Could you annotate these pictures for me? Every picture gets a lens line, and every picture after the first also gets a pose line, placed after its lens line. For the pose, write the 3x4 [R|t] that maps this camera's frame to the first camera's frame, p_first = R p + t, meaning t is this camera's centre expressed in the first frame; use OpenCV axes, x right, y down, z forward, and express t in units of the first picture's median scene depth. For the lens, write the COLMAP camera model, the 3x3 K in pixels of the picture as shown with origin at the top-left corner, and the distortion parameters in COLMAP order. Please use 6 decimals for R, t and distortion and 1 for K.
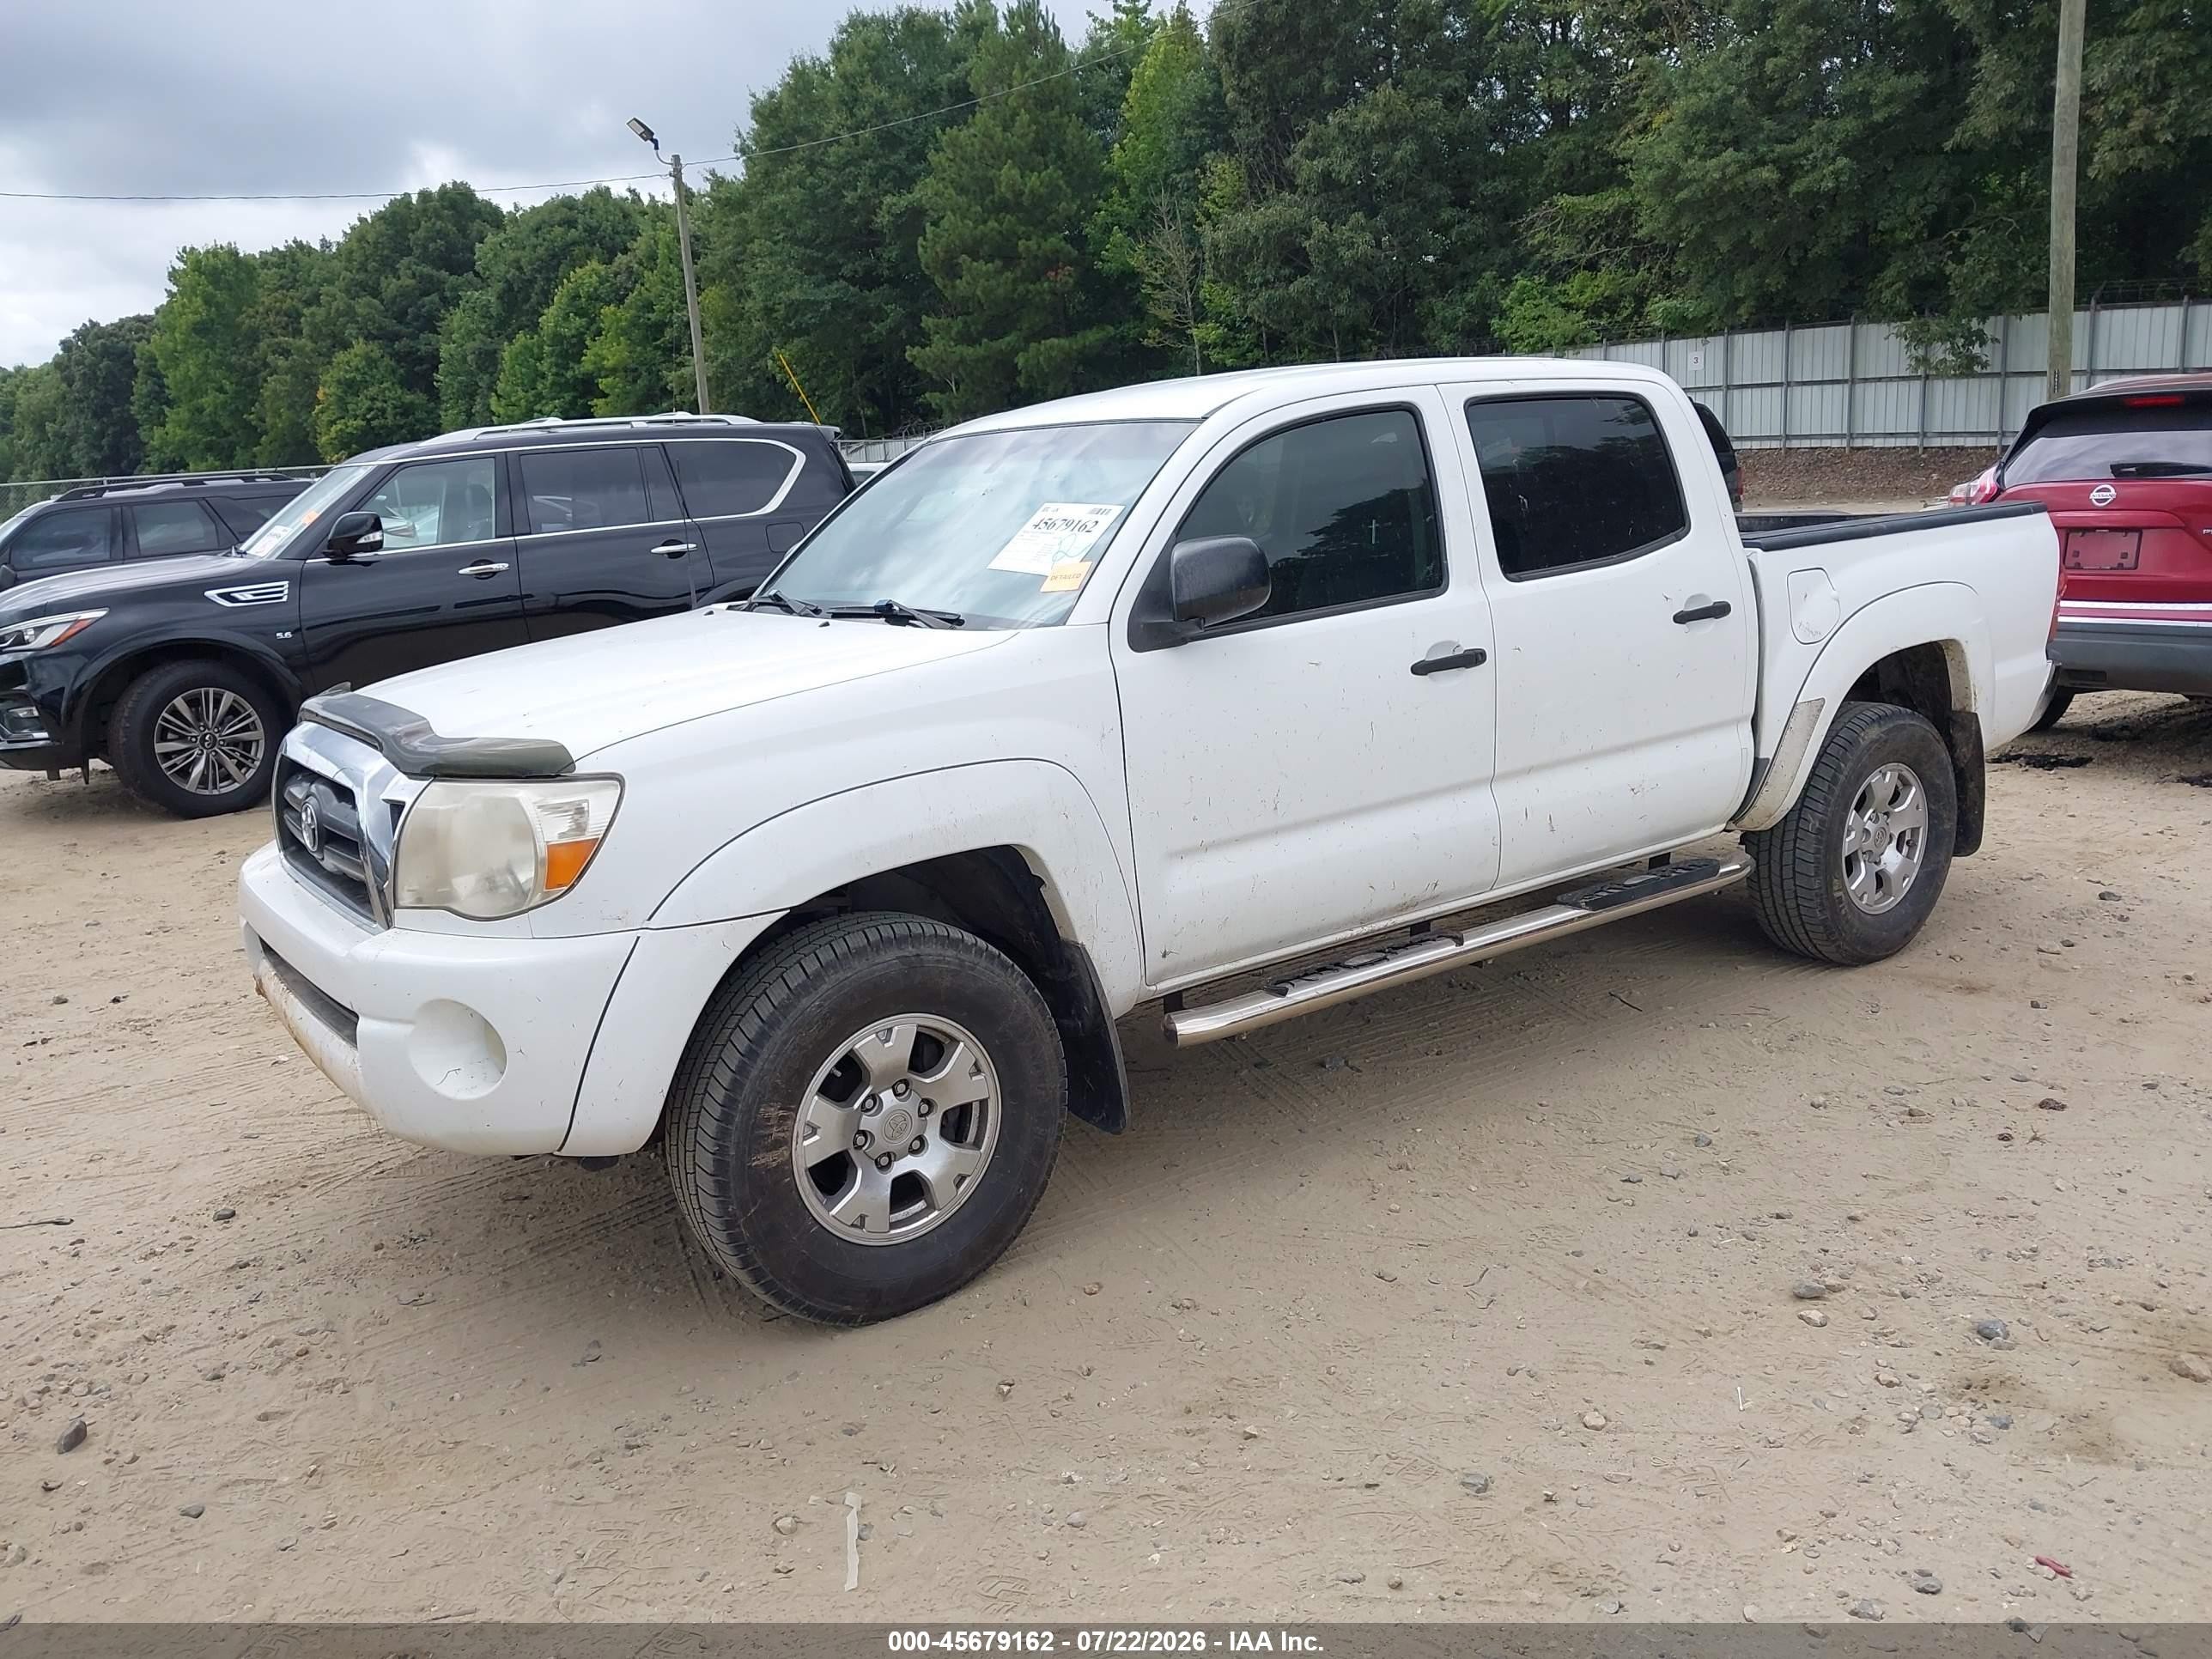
lens RADIAL K [[1777.1, 0, 1085.4], [0, 1777.1, 890.7], [0, 0, 1]] dist [0.000832, -0.010644]
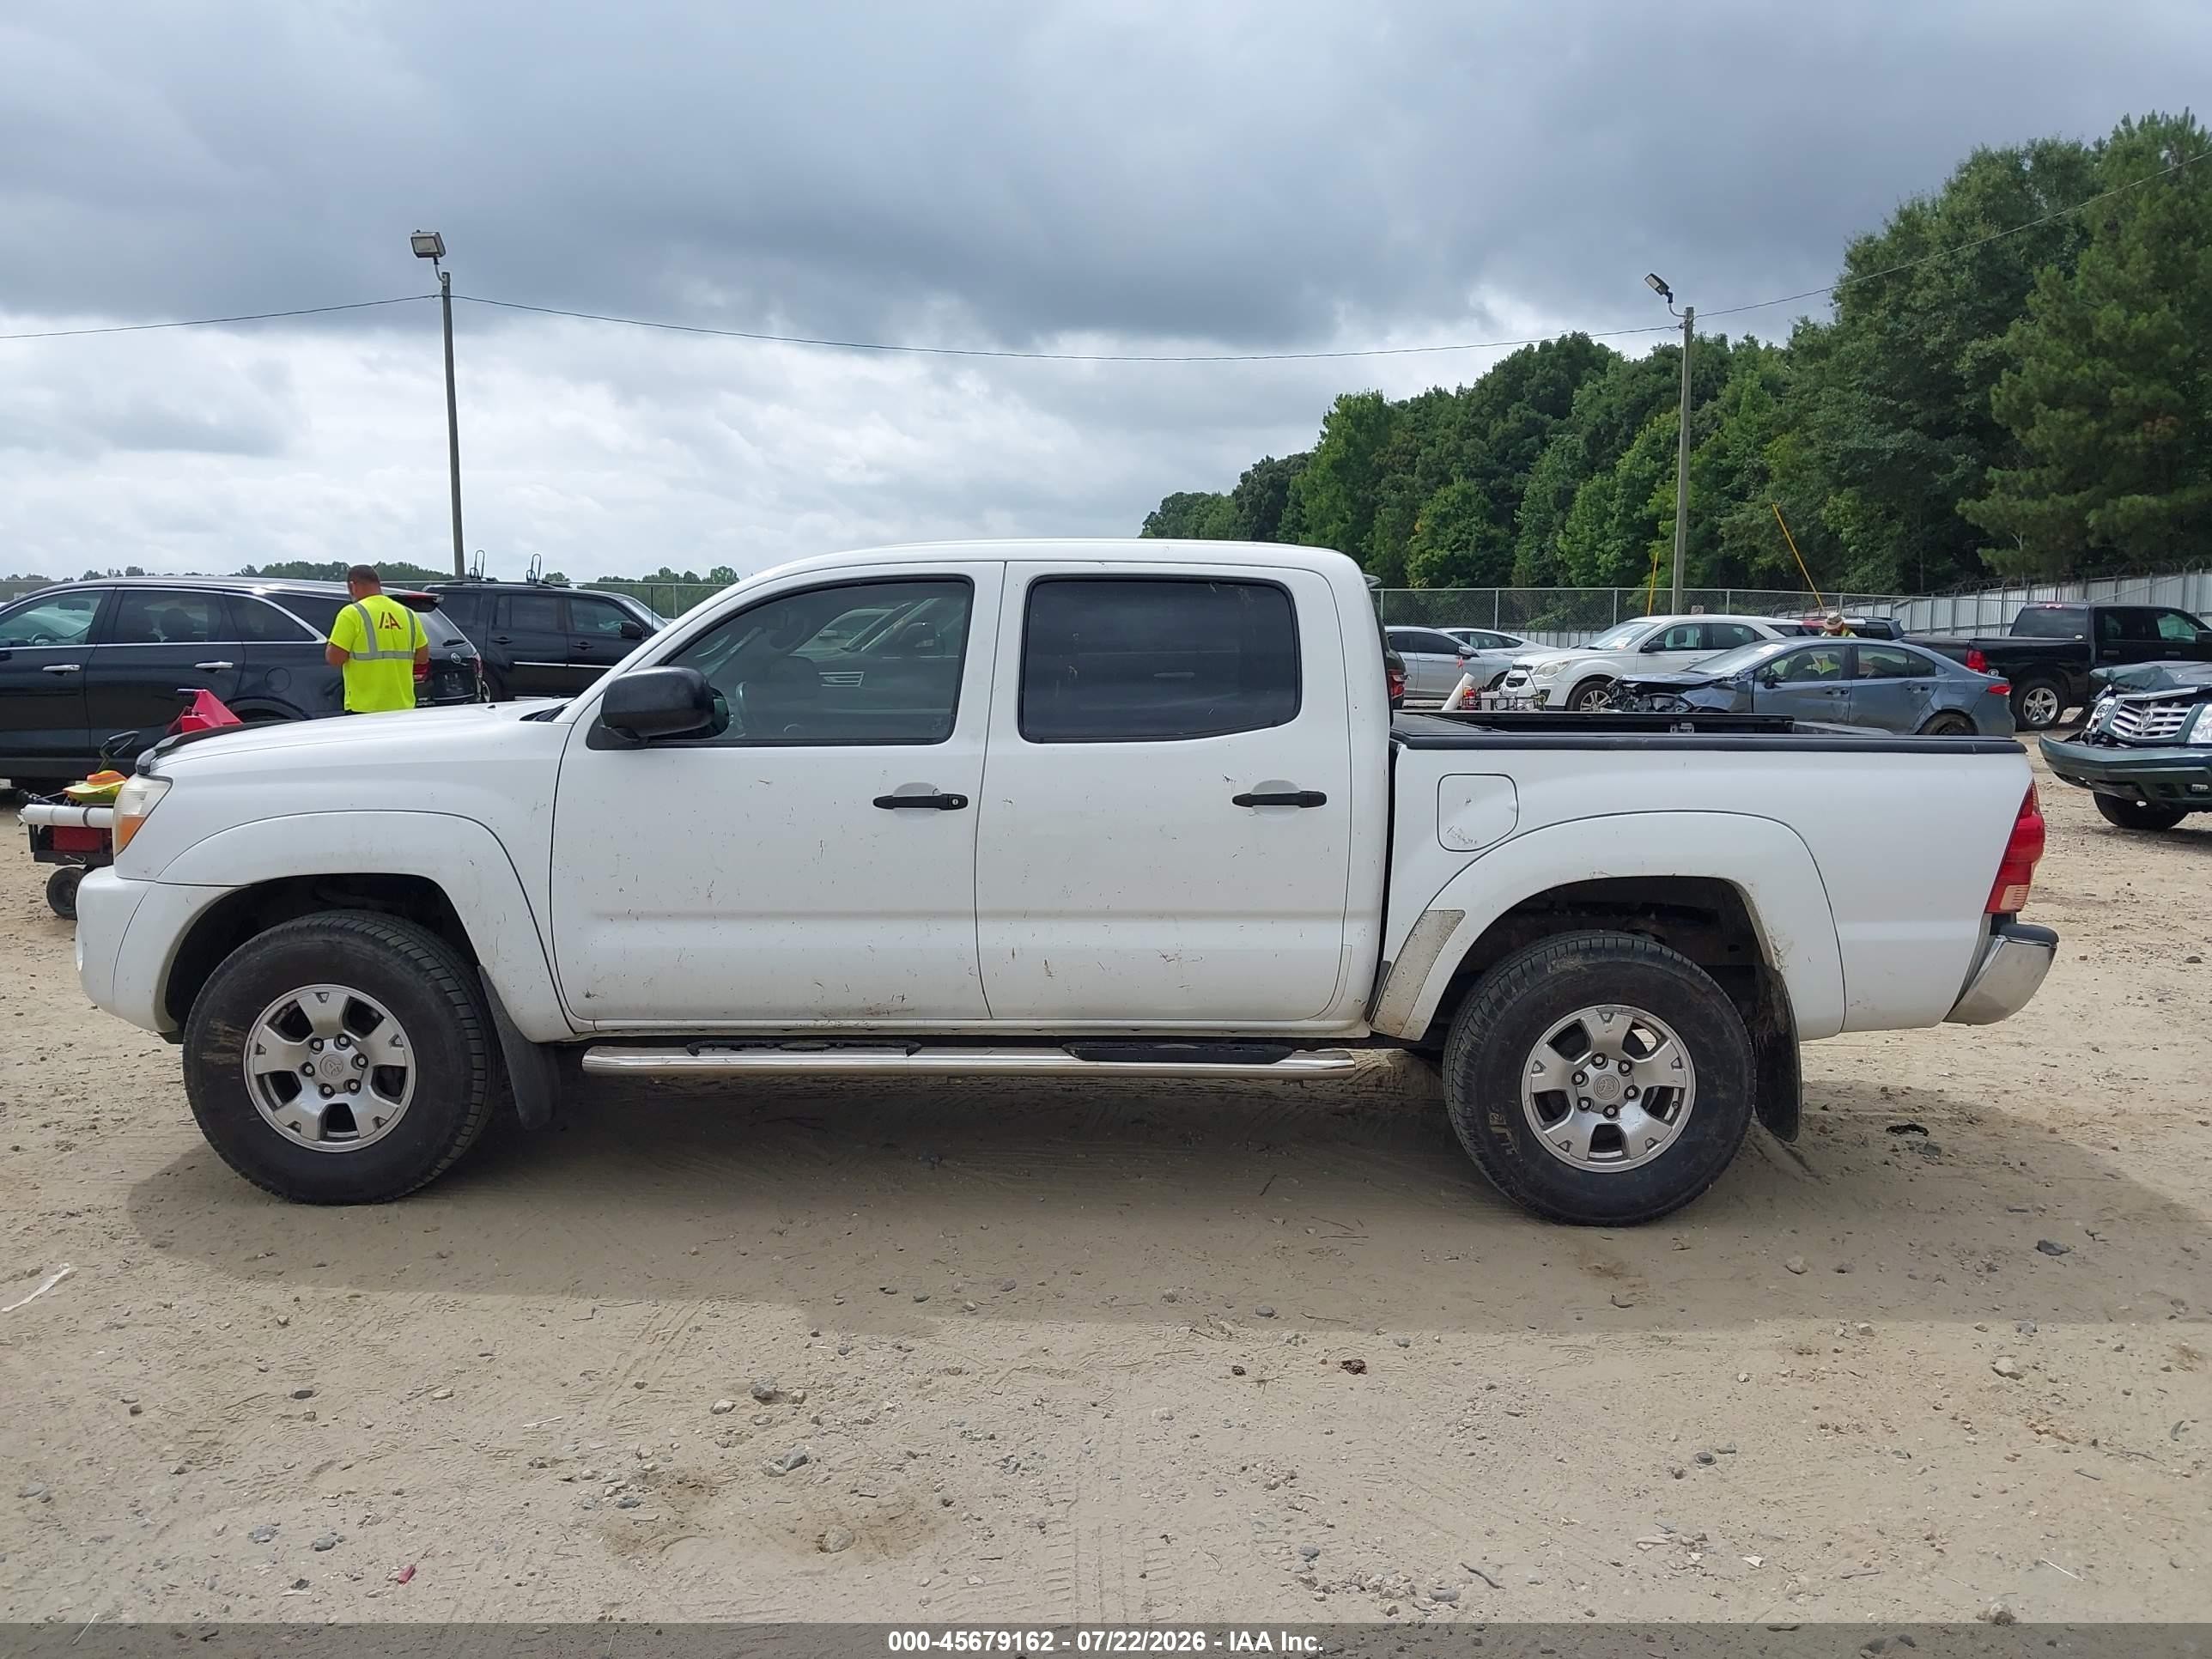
lens RADIAL K [[1777.1, 0, 1085.4], [0, 1777.1, 890.7], [0, 0, 1]] dist [0.000832, -0.010644]
pose [[0.810180, 0.154566, -0.565436, 0.079920], [-0.195467, 0.980637, -0.012009, -0.006942], [0.552631, 0.120253, 0.824705, 0.012722]]
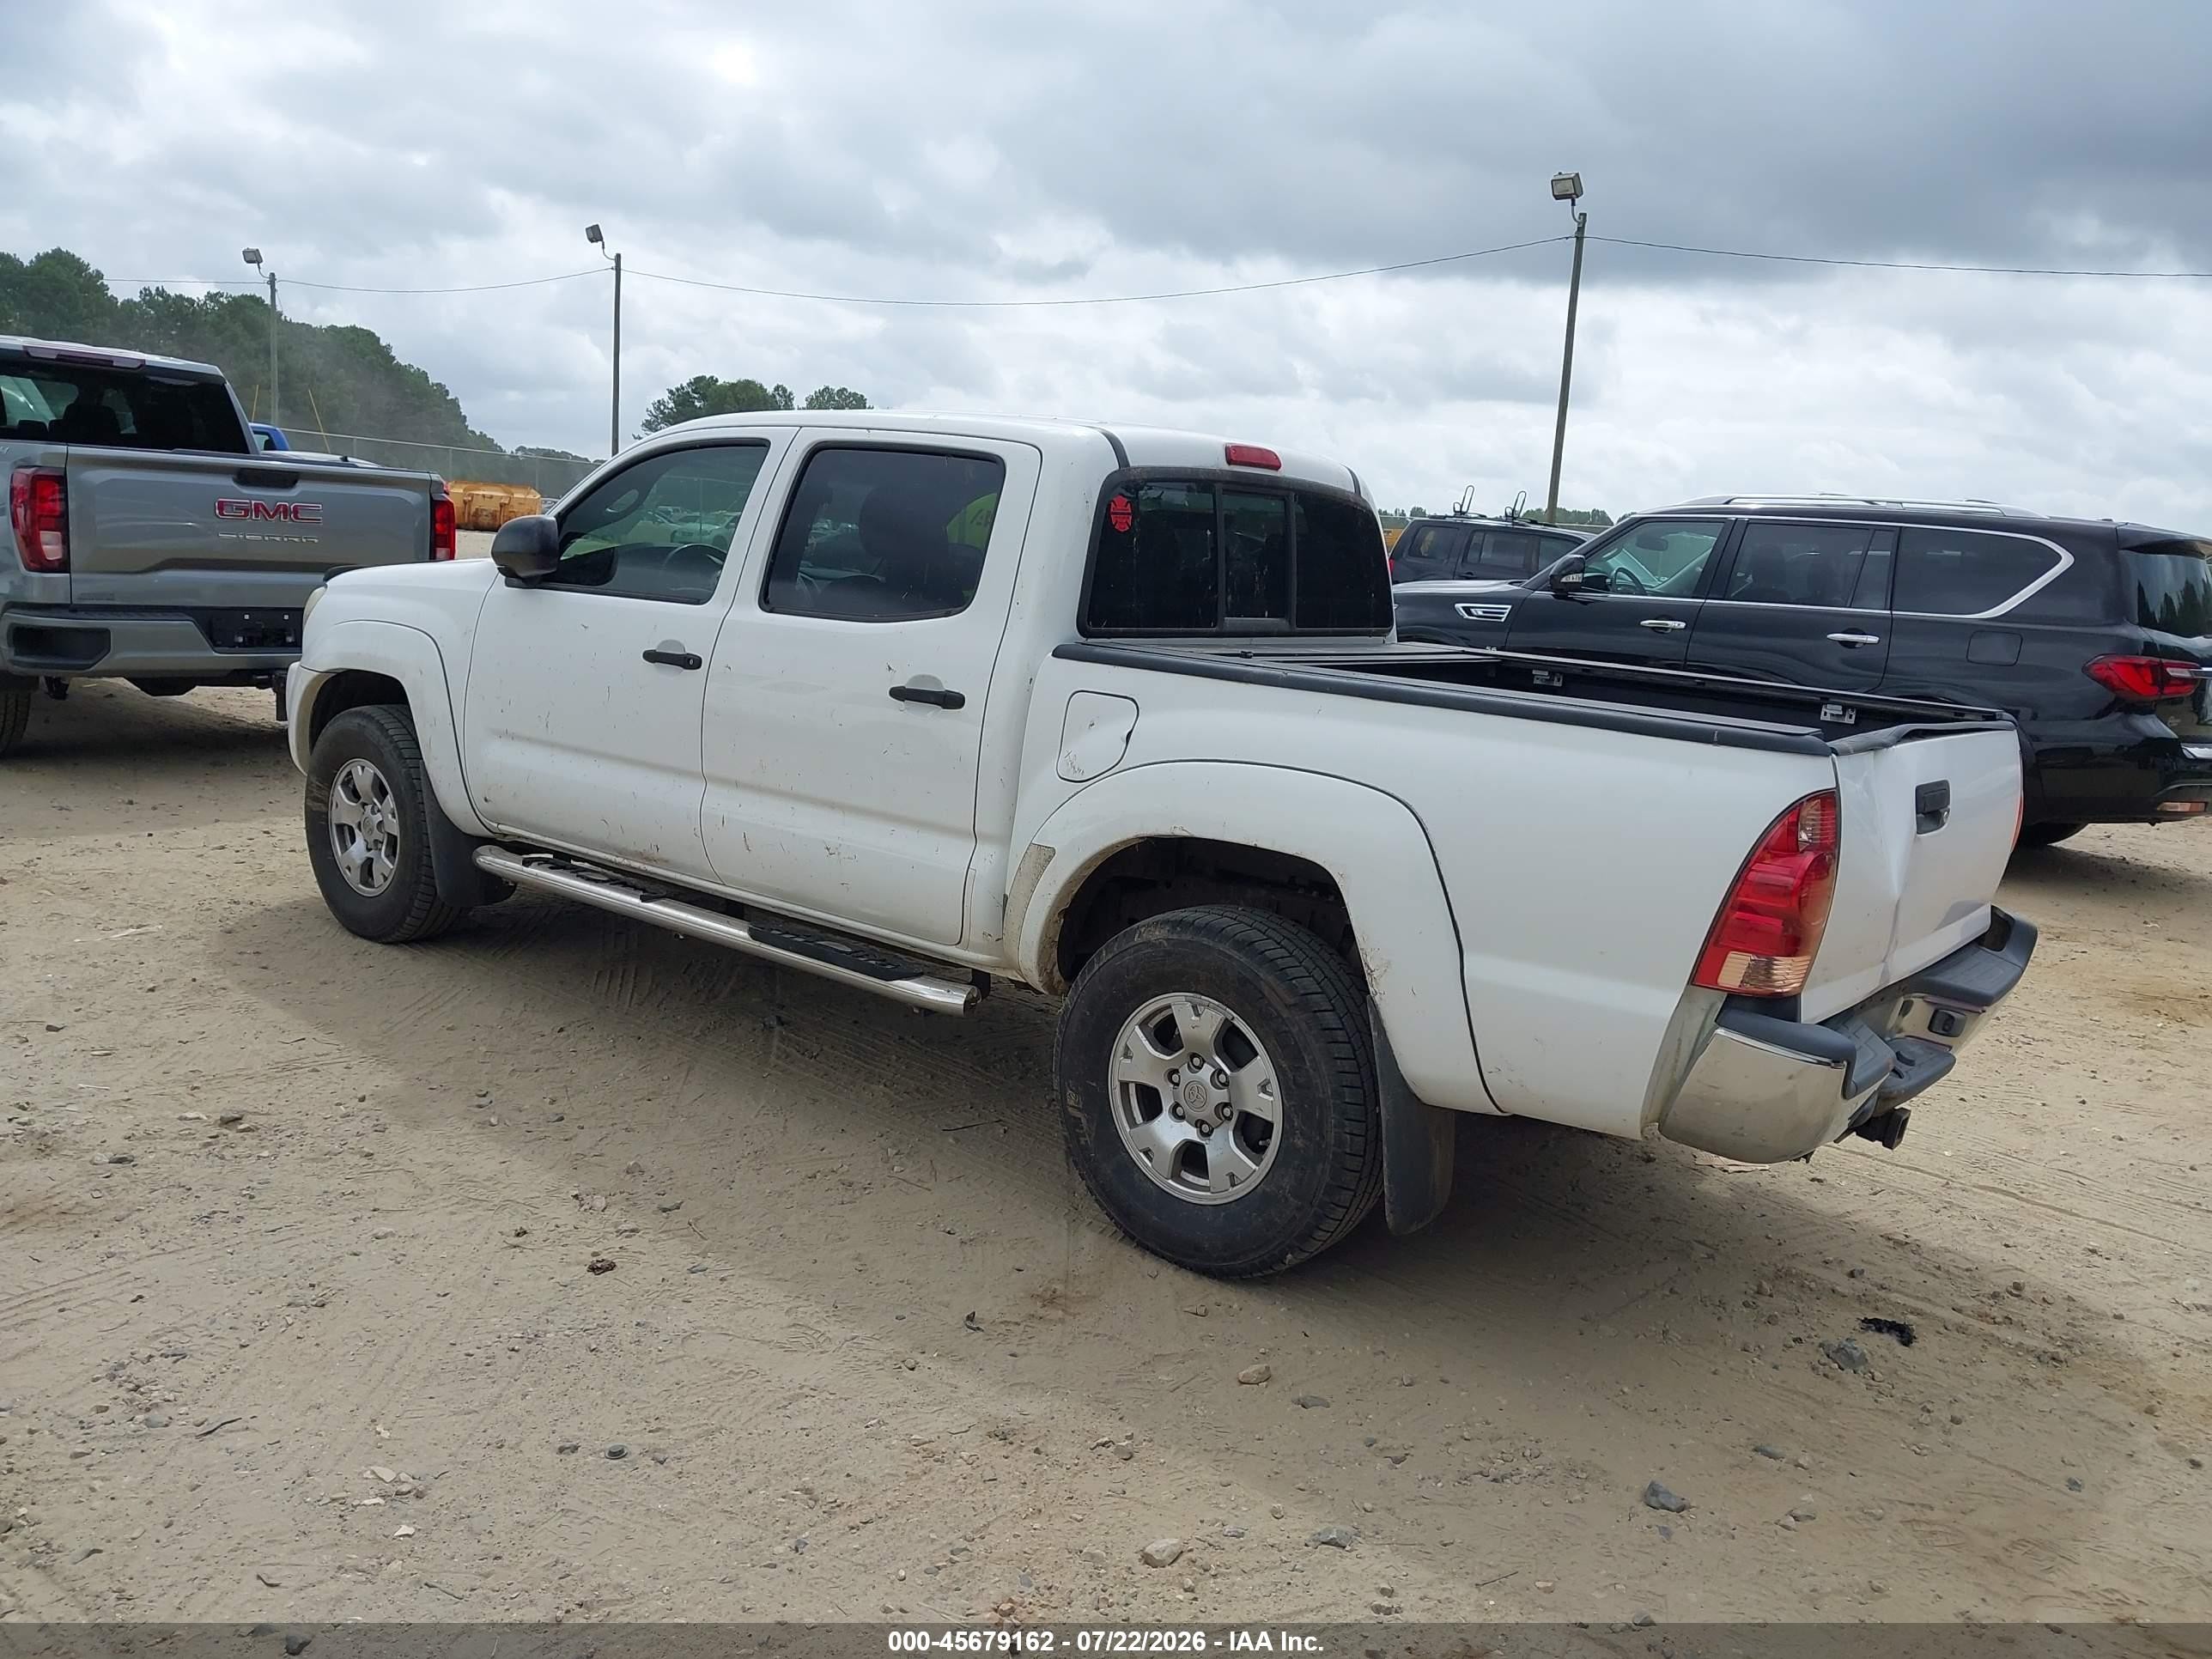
lens RADIAL K [[1777.1, 0, 1085.4], [0, 1777.1, 890.7], [0, 0, 1]] dist [0.000832, -0.010644]
pose [[0.242690, 0.273049, -0.930884, 0.119450], [-0.315291, 0.929679, 0.190496, -0.025271], [0.917438, 0.247268, 0.311714, 0.079956]]
